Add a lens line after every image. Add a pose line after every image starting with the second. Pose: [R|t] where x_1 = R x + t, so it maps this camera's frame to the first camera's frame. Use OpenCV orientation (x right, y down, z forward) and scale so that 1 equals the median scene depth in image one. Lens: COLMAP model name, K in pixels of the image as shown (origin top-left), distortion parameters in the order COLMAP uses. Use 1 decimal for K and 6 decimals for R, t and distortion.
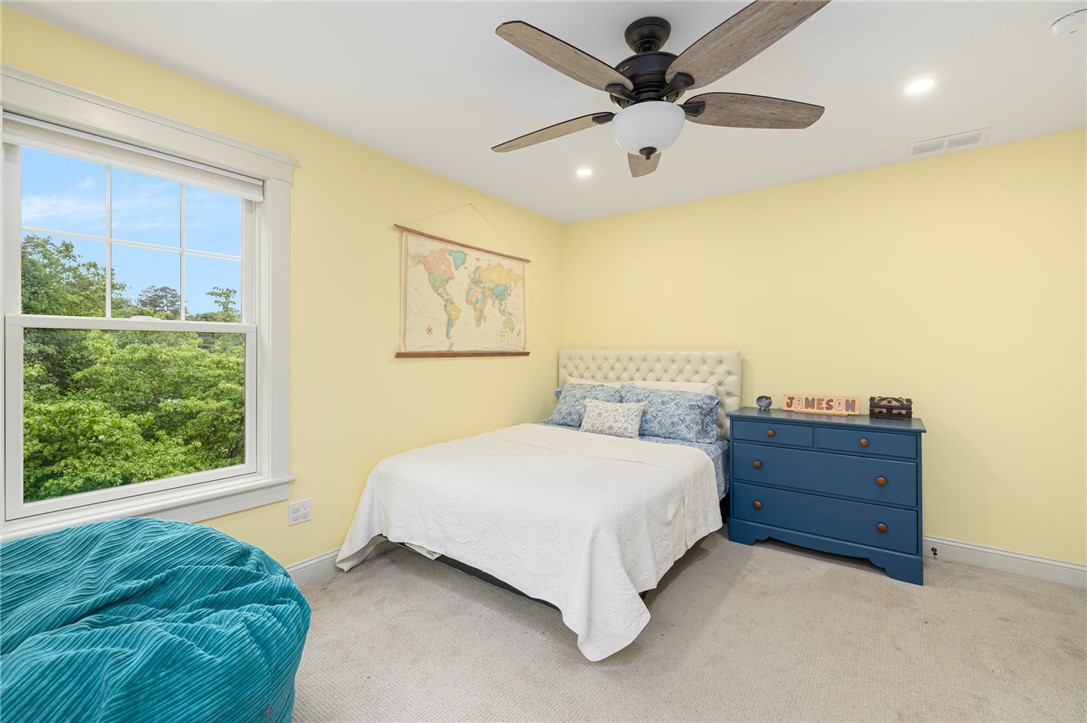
lens RADIAL K [[465.5, 0, 539.1], [0, 465.5, 352.7], [0, 0, 1]] dist [-0.000686, 0.000315]
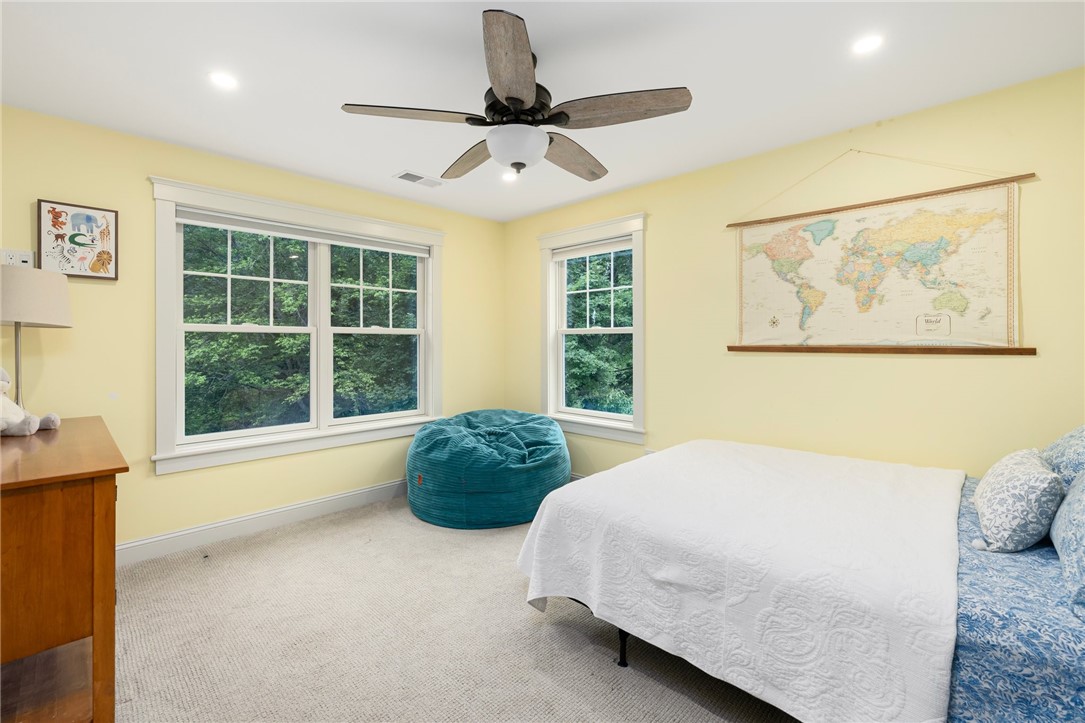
lens RADIAL K [[487.7, 0, 539.0], [0, 487.7, 340.5], [0, 0, 1]] dist [0.000610, 0.000162]
pose [[-0.139573, 0.001418, -0.990211, 0.722546], [-0.000580, 0.999999, 0.001514, -0.012308], [0.990212, 0.000785, -0.139572, 0.624641]]
